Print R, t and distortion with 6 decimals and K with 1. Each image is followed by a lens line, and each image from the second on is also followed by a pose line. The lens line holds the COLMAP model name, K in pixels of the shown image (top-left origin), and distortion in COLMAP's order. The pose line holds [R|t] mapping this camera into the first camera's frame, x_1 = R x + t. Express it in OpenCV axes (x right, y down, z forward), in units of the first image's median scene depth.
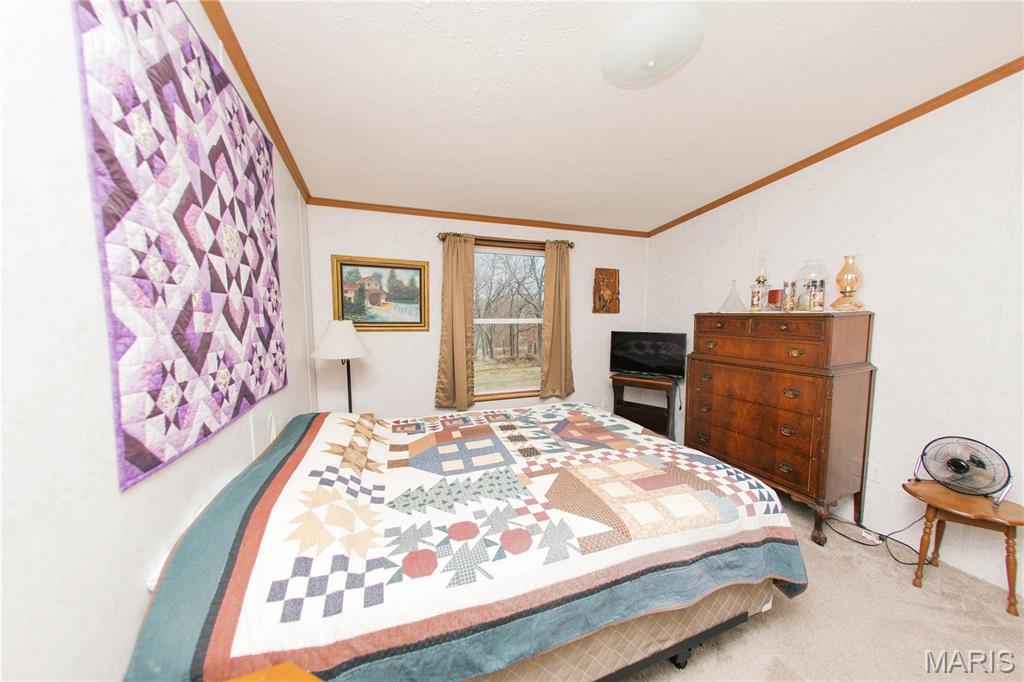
lens RADIAL K [[338.4, 0, 512.0], [0, 338.4, 341.0], [0, 0, 1]] dist [-0.001362, -0.000086]
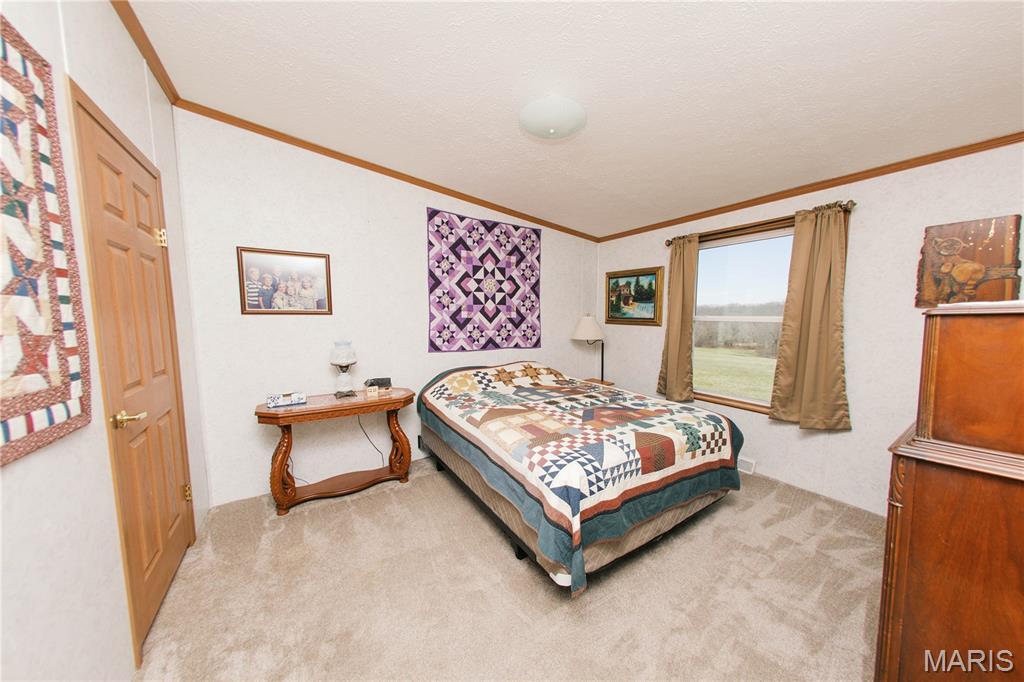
lens RADIAL K [[338.4, 0, 512.0], [0, 338.4, 341.0], [0, 0, 1]] dist [-0.001362, -0.000086]
pose [[0.197421, 0.078275, -0.977189, 1.462858], [-0.074834, 0.995102, 0.064591, -0.028884], [0.977458, 0.060375, 0.202312, 0.503843]]
